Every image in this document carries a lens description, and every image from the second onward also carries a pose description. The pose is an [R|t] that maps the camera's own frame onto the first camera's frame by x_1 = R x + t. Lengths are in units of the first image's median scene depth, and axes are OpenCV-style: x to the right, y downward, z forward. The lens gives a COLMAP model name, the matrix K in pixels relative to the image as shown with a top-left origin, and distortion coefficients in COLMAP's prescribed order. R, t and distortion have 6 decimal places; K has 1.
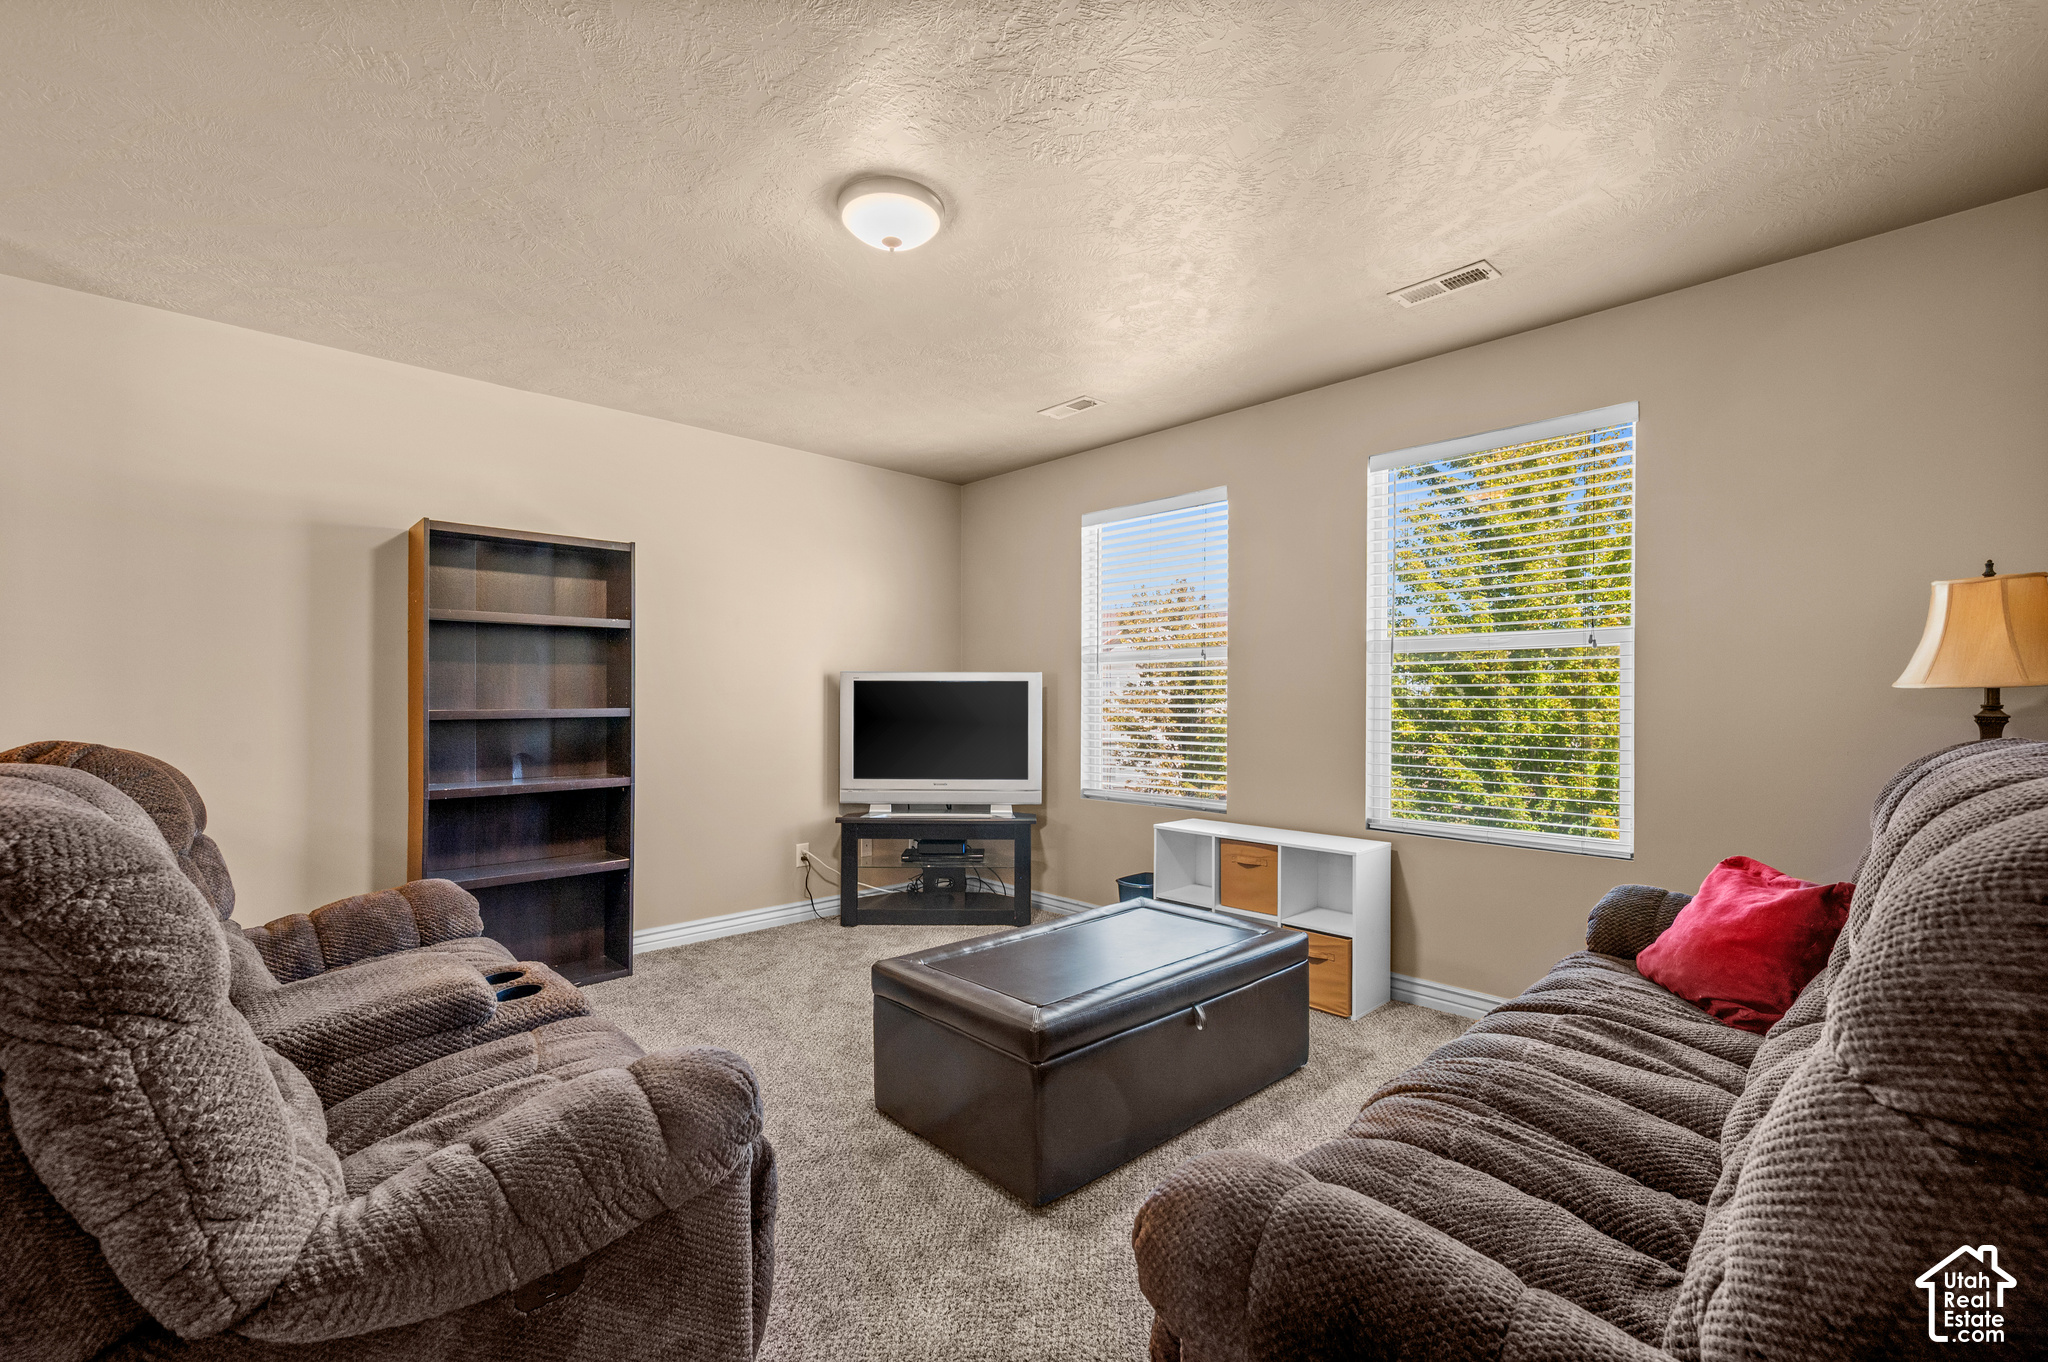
lens RADIAL K [[857.0, 0, 1024.8], [0, 857.0, 688.4], [0, 0, 1]] dist [-0.000305, -0.000012]
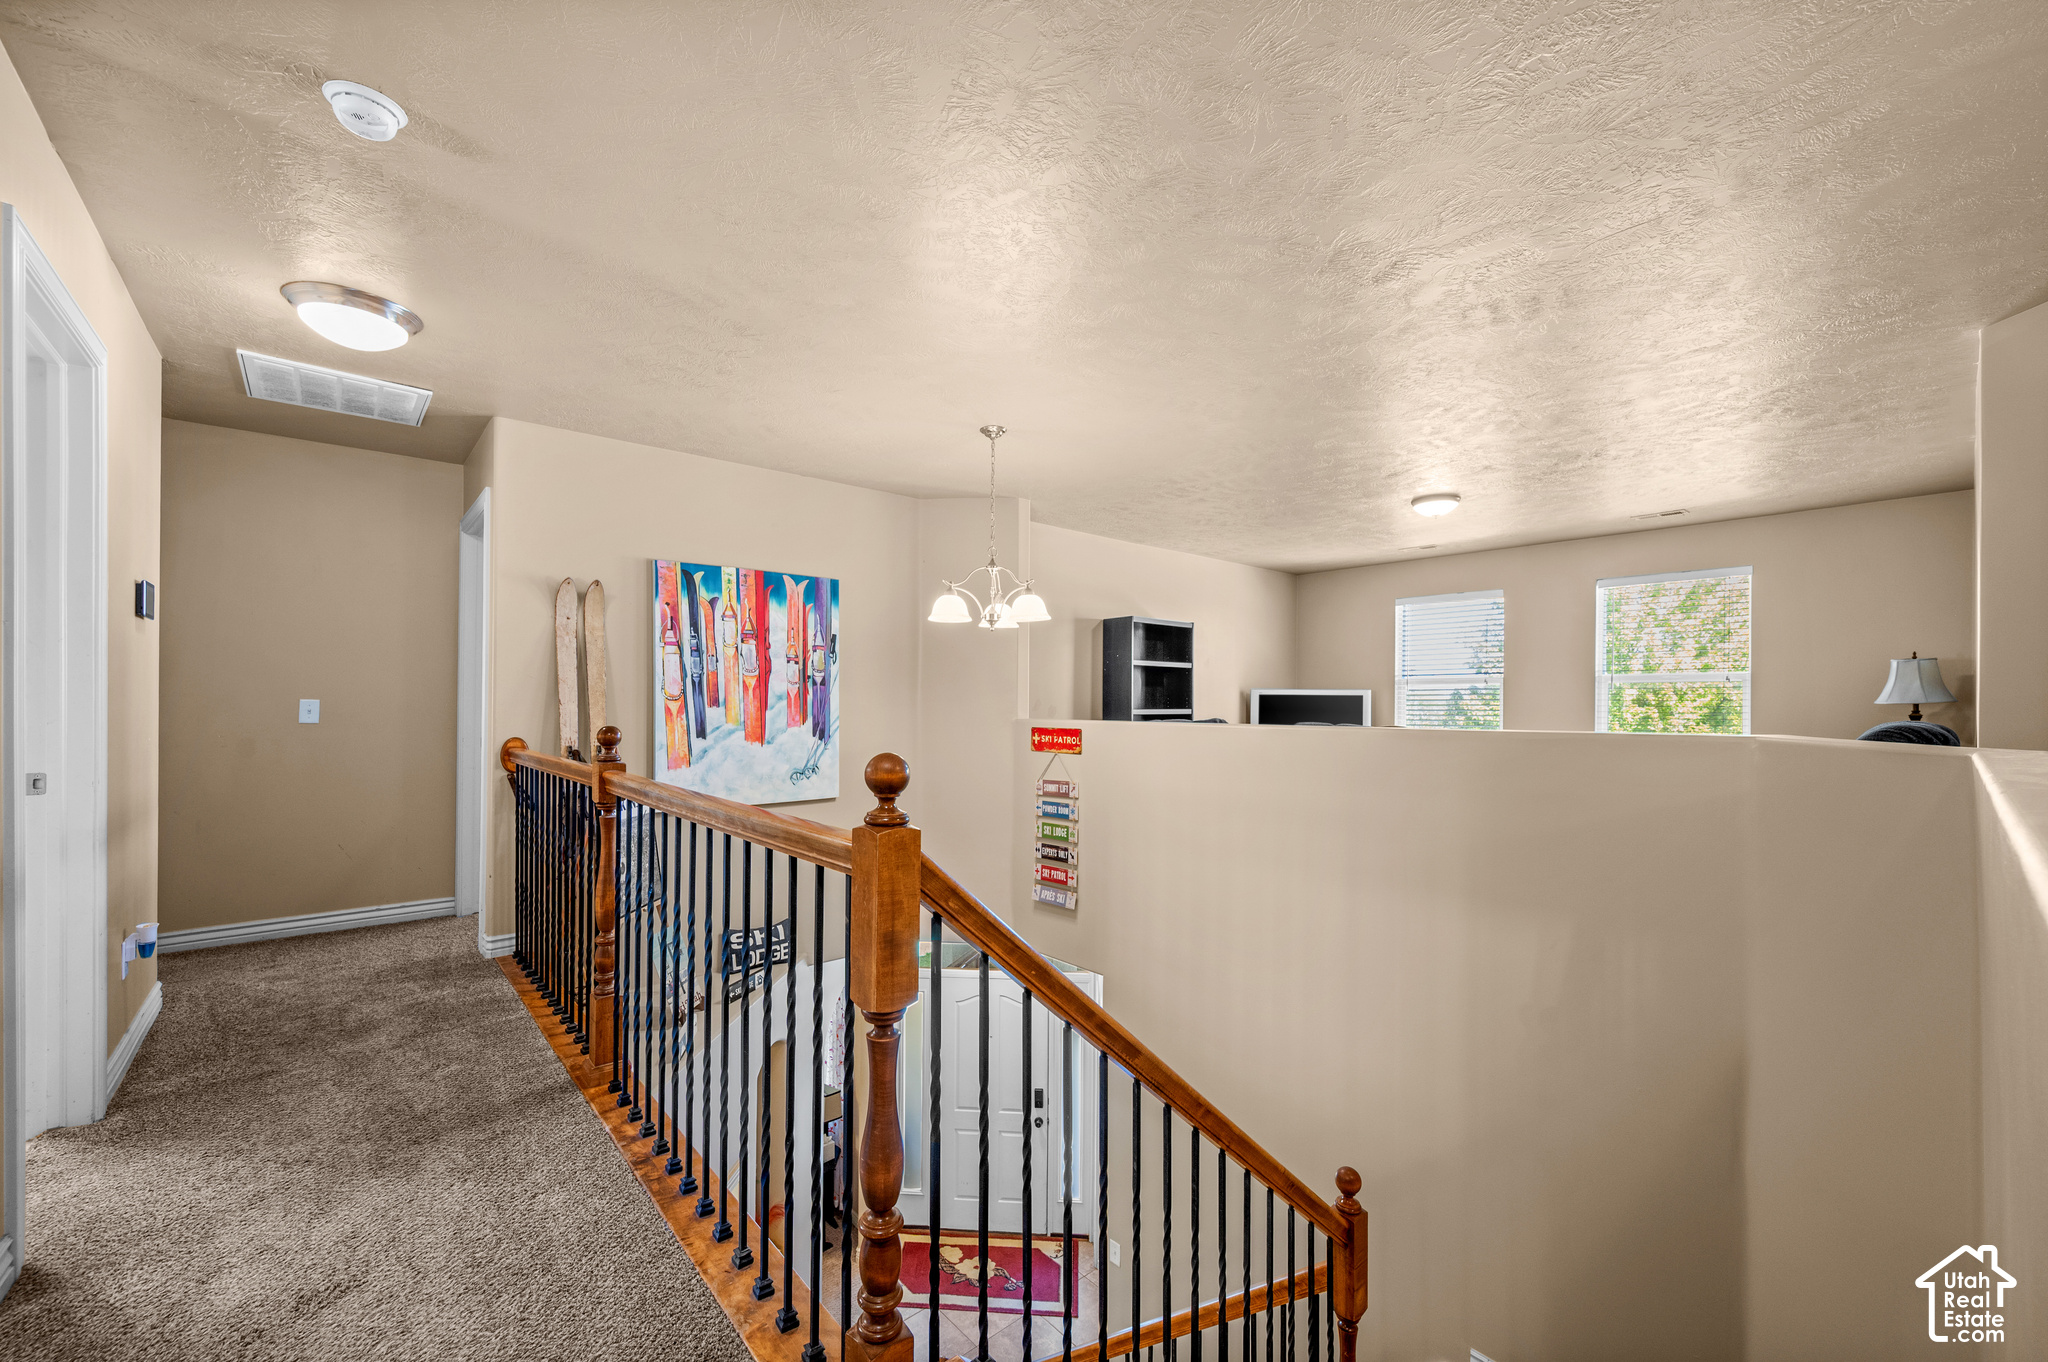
lens RADIAL K [[811.4, 0, 1024.2], [0, 811.4, 688.3], [0, 0, 1]] dist [0.002898, -0.000593]
pose [[0.998475, 0.002751, -0.055143, -0.732796], [-0.003056, 0.999981, -0.005435, -0.013939], [0.055127, 0.005595, 0.998464, -0.833160]]
